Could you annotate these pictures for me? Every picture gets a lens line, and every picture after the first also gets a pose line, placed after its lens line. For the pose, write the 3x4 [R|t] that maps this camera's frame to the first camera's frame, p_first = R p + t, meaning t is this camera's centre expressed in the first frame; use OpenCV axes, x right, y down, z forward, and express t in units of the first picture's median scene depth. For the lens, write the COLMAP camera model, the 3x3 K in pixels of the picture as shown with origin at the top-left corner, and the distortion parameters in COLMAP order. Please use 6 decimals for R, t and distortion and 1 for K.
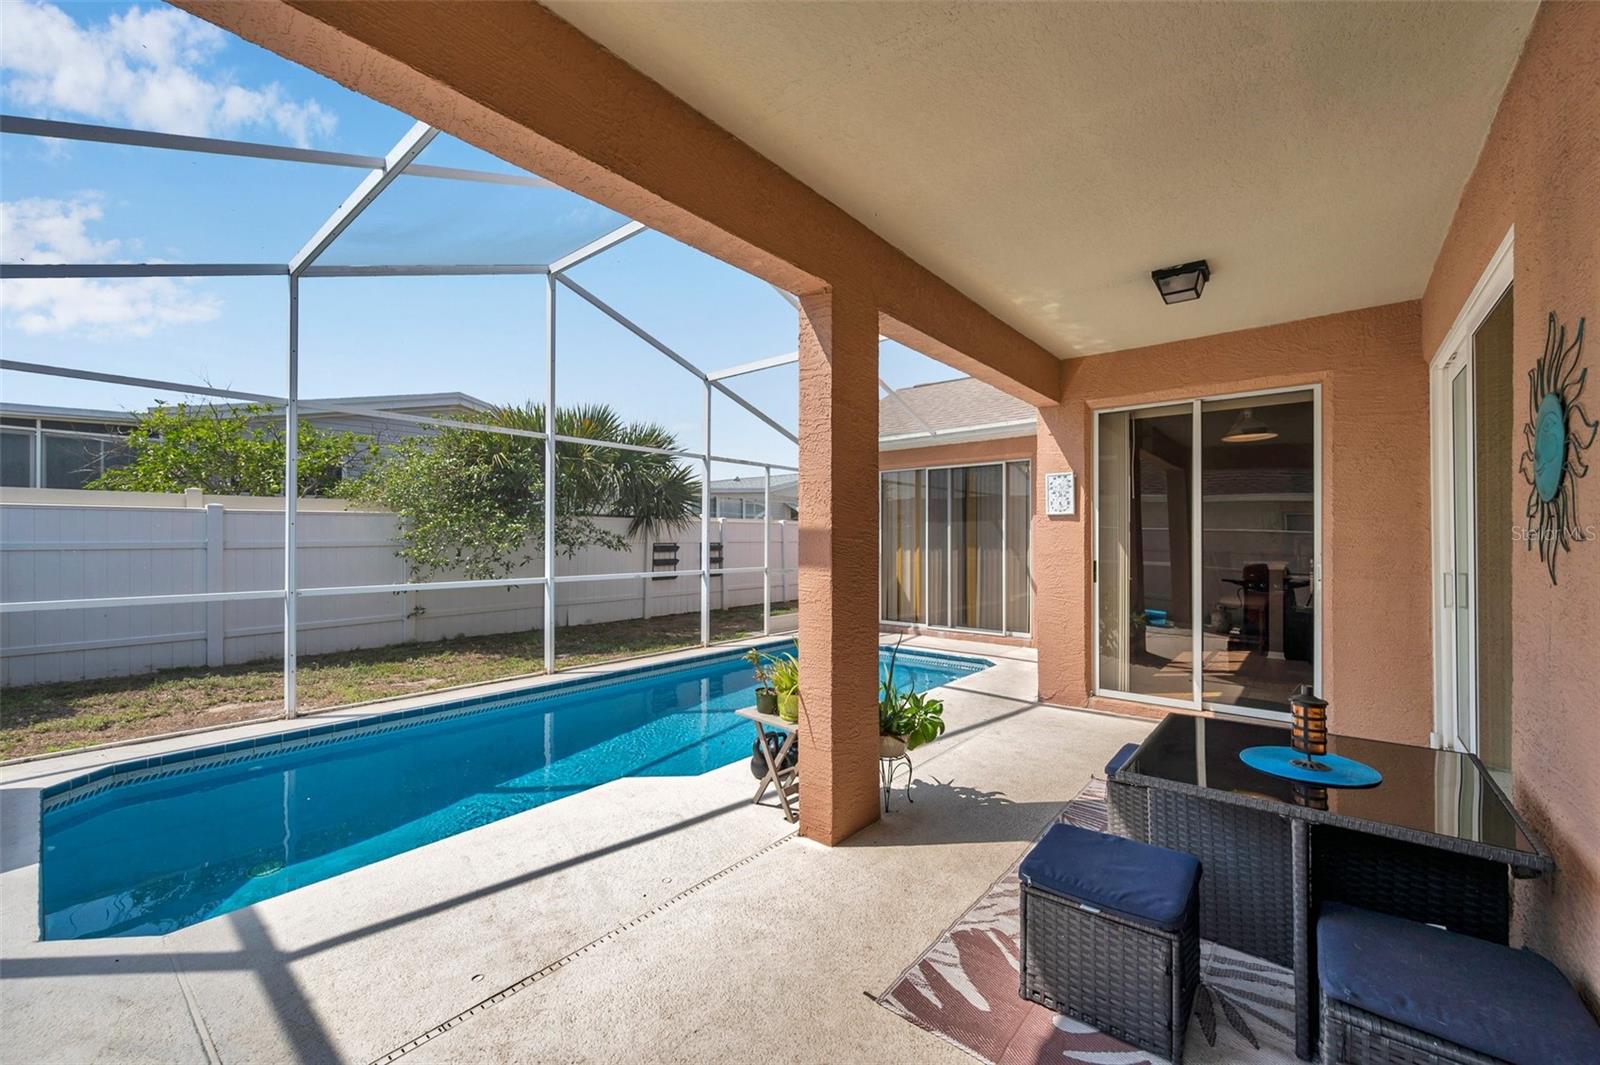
lens RADIAL K [[633.2, 0, 803.4], [0, 633.2, 537.7], [0, 0, 1]] dist [-0.001612, 0.000078]
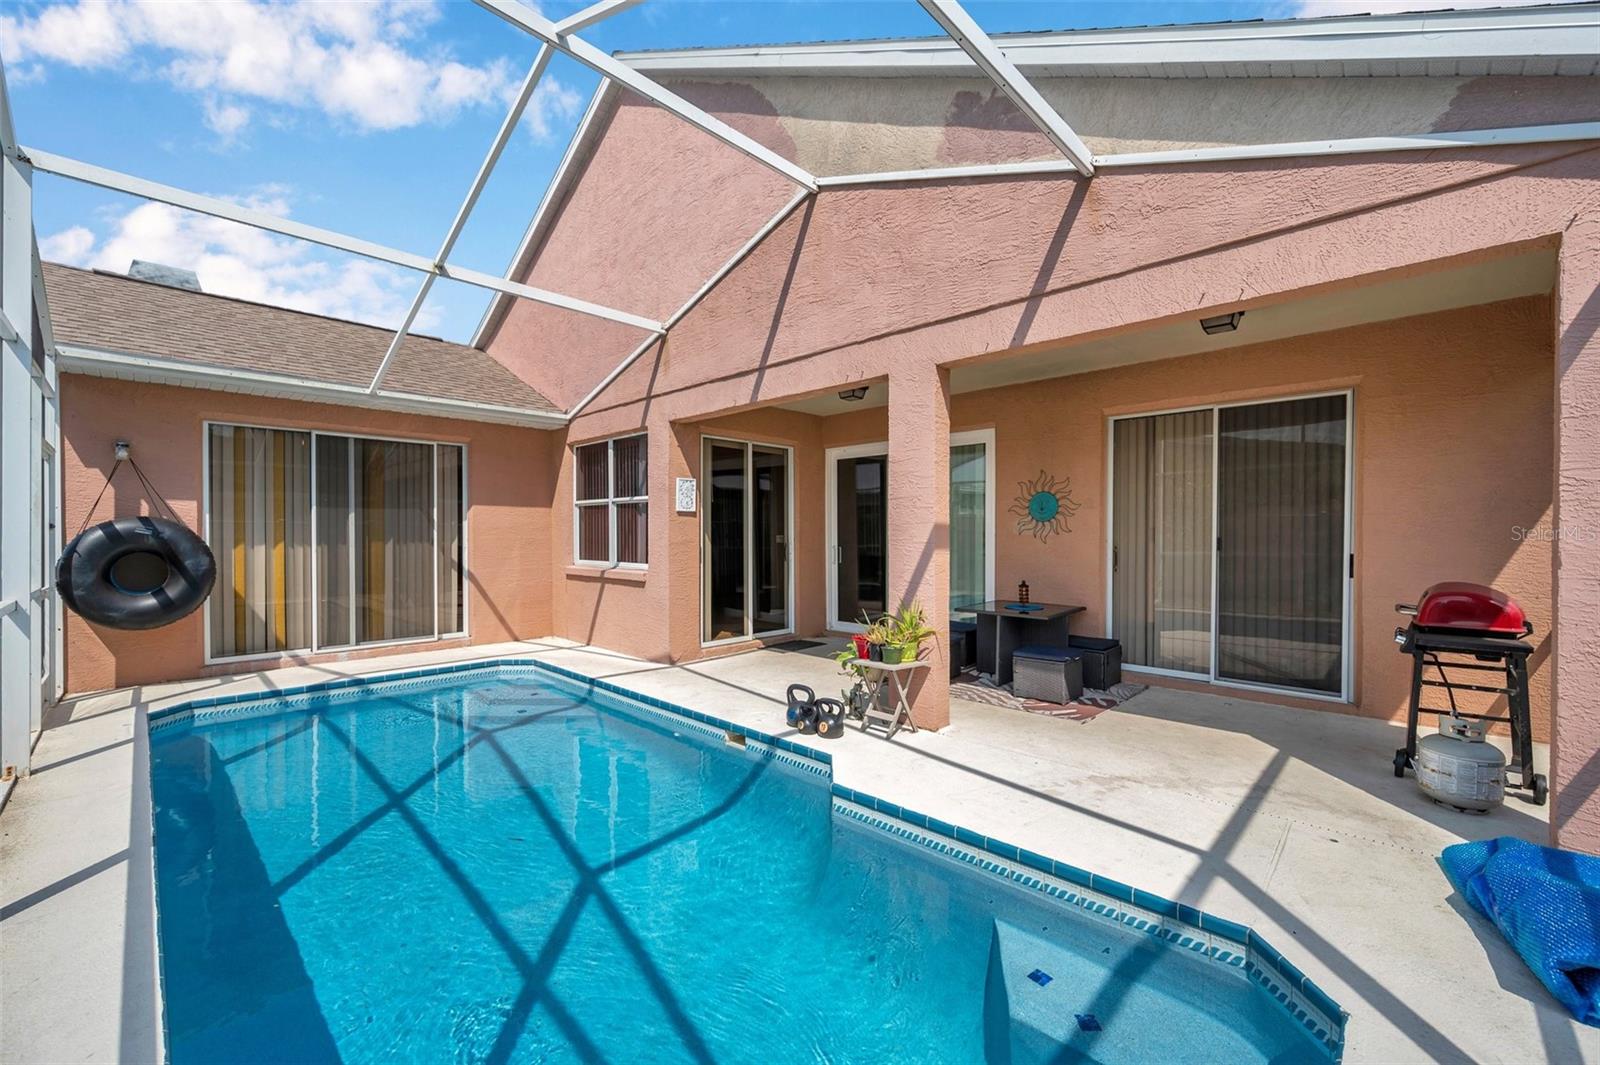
lens RADIAL K [[640.8, 0, 805.5], [0, 640.8, 536.3], [0, 0, 1]] dist [-0.001130, -0.000367]
pose [[0.075828, -0.004689, 0.997110, -0.846795], [-0.003927, 0.999980, 0.005001, 0.005708], [-0.997113, -0.004294, 0.075808, 0.666284]]
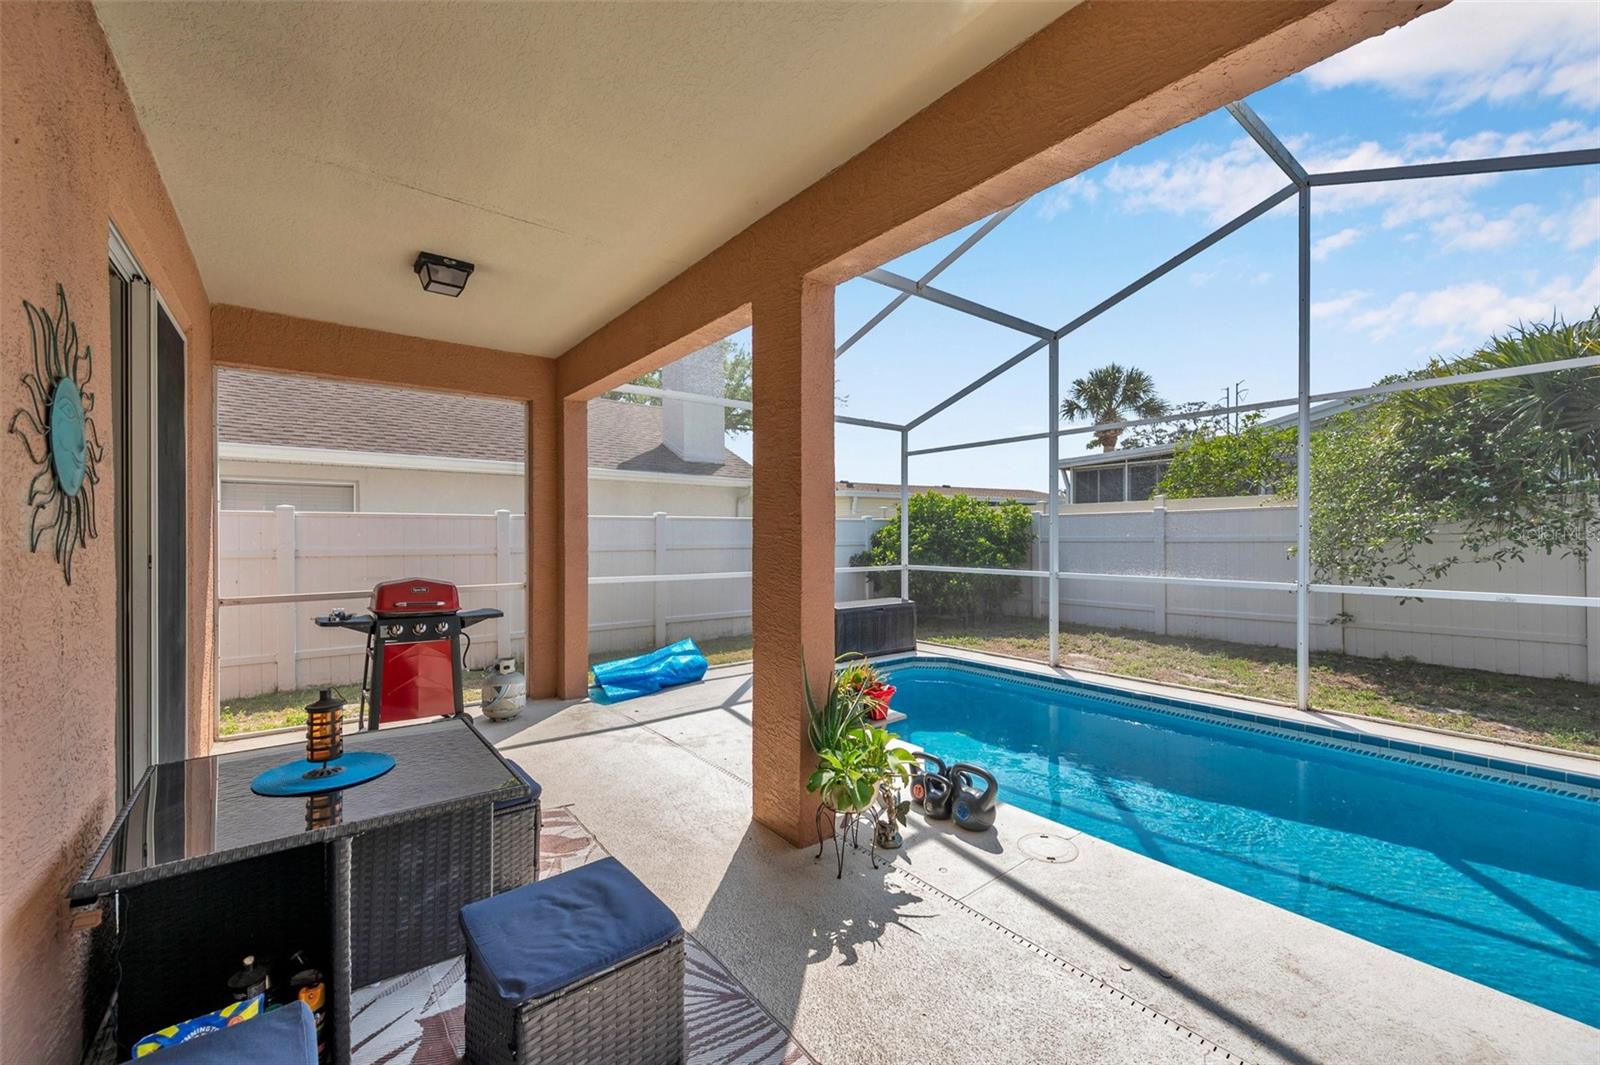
lens RADIAL K [[636.6, 0, 805.8], [0, 636.6, 535.7], [0, 0, 1]] dist [-0.002273, -0.000283]
pose [[-0.206956, -0.000039, -0.978350, 0.588729], [0.005107, 0.999986, -0.001120, 0.002861], [0.978337, -0.005228, -0.206953, 0.708173]]
